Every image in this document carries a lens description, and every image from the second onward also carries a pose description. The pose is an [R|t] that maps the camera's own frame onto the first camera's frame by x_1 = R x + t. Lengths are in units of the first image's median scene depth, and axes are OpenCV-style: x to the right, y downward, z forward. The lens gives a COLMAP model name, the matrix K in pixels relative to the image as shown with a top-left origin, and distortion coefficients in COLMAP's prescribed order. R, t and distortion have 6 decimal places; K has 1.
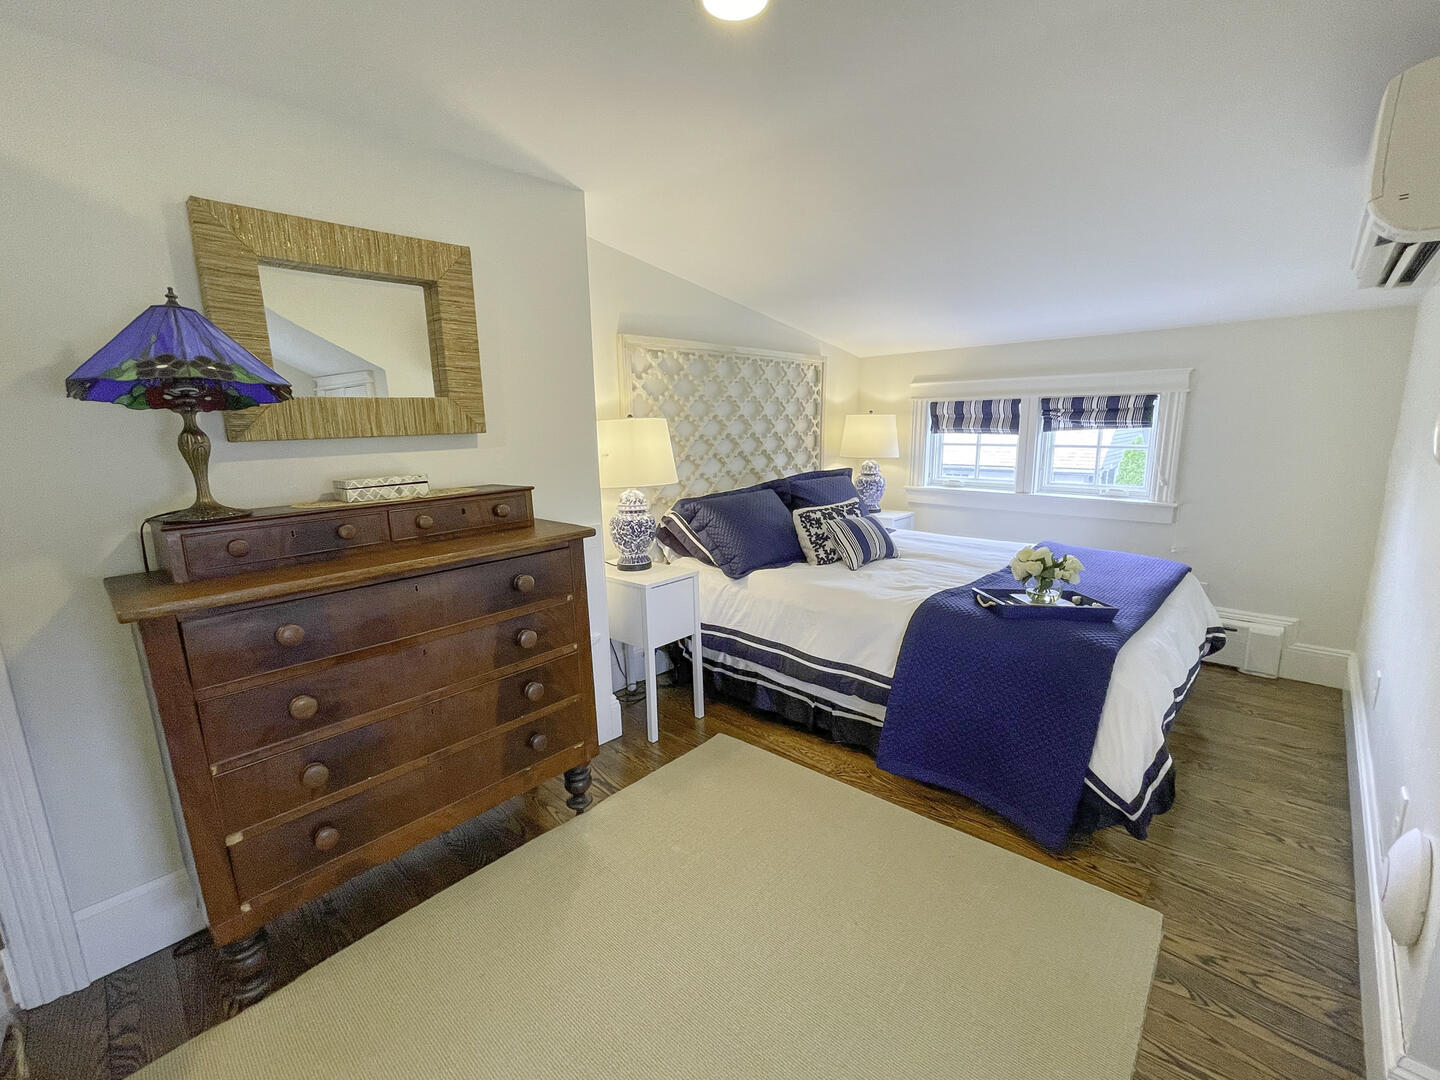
lens RADIAL K [[632.4, 0, 713.1], [0, 632.4, 546.5], [0, 0, 1]] dist [-0.002780, -0.001025]
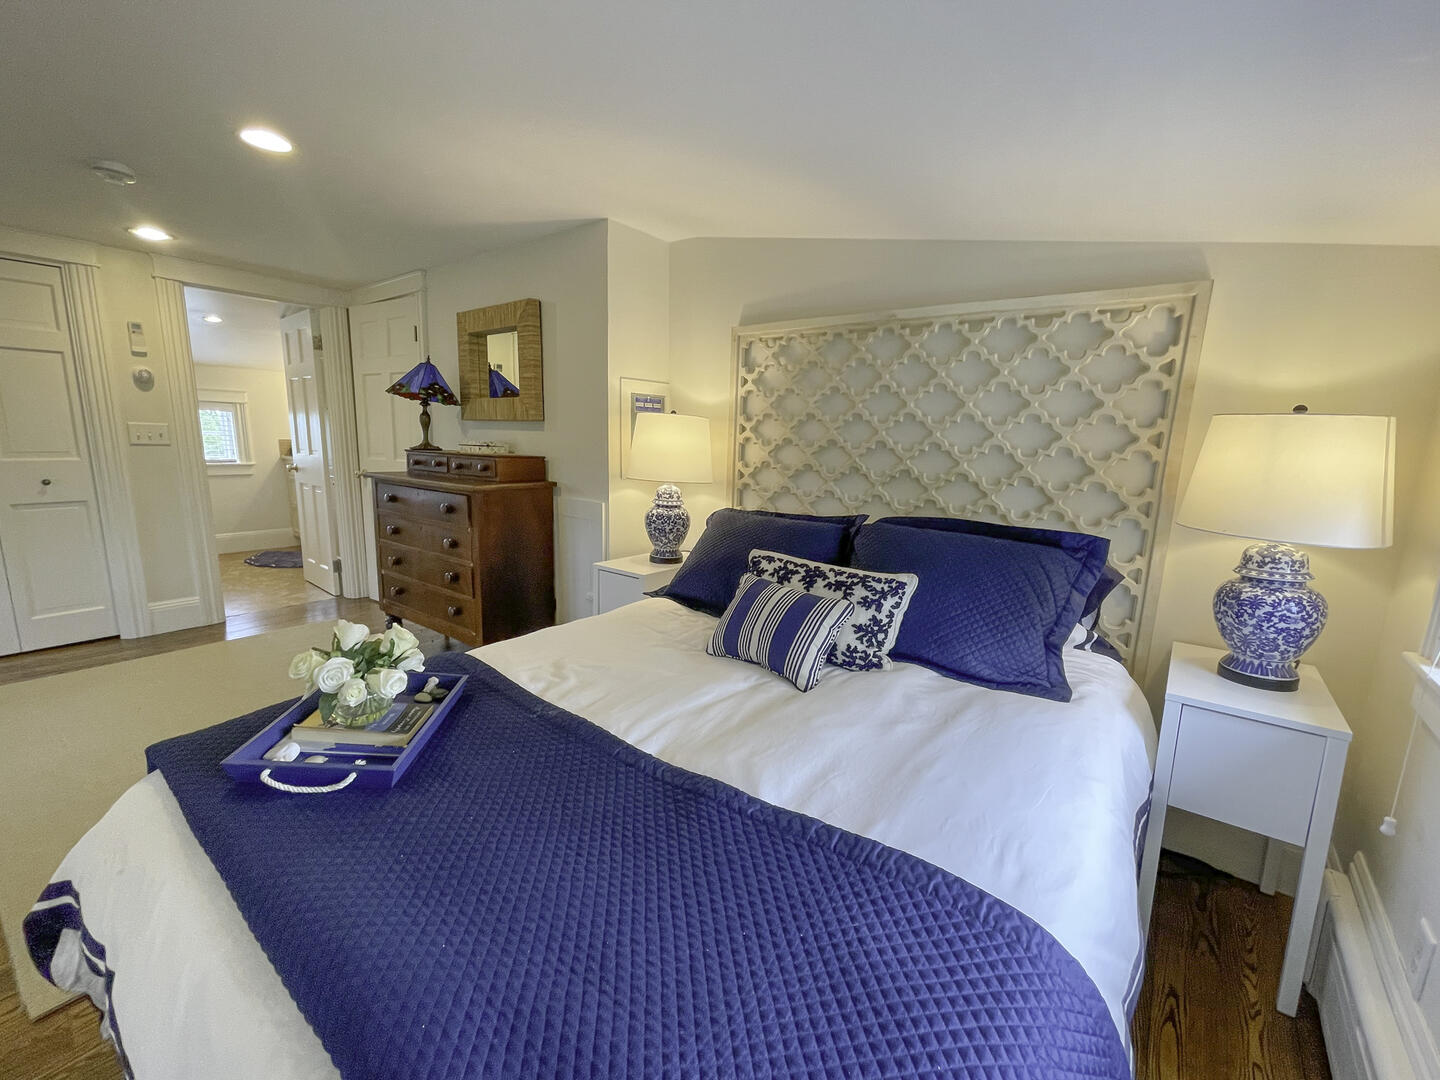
lens RADIAL K [[596.2, 0, 718.3], [0, 596.2, 538.5], [0, 0, 1]] dist [0.003451, -0.002055]
pose [[0.071304, 0.192824, -0.978639, 1.019030], [-0.230172, 0.957837, 0.171954, -0.229488], [0.970534, 0.212995, 0.112680, 1.203433]]
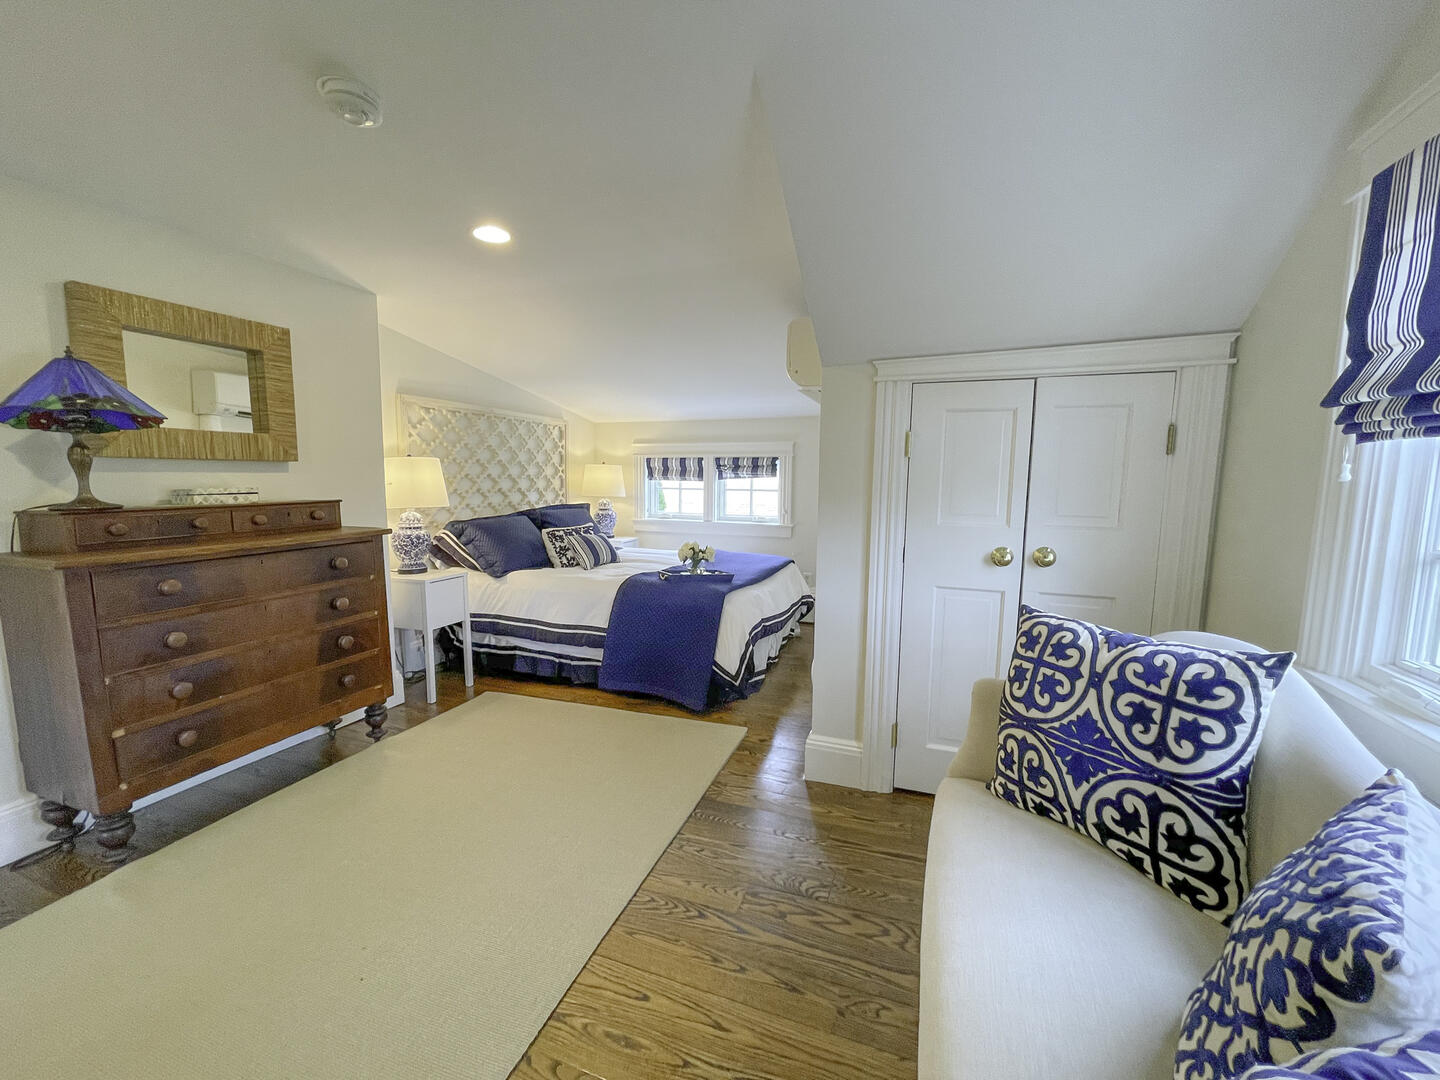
lens RADIAL K [[596.2, 0, 728.6], [0, 596.2, 536.4], [0, 0, 1]] dist [0.003451, -0.002055]
pose [[0.917187, -0.012465, 0.398263, -0.021624], [0.051263, 0.994896, -0.086919, 0.116863], [-0.395146, 0.100137, 0.913144, -0.432333]]
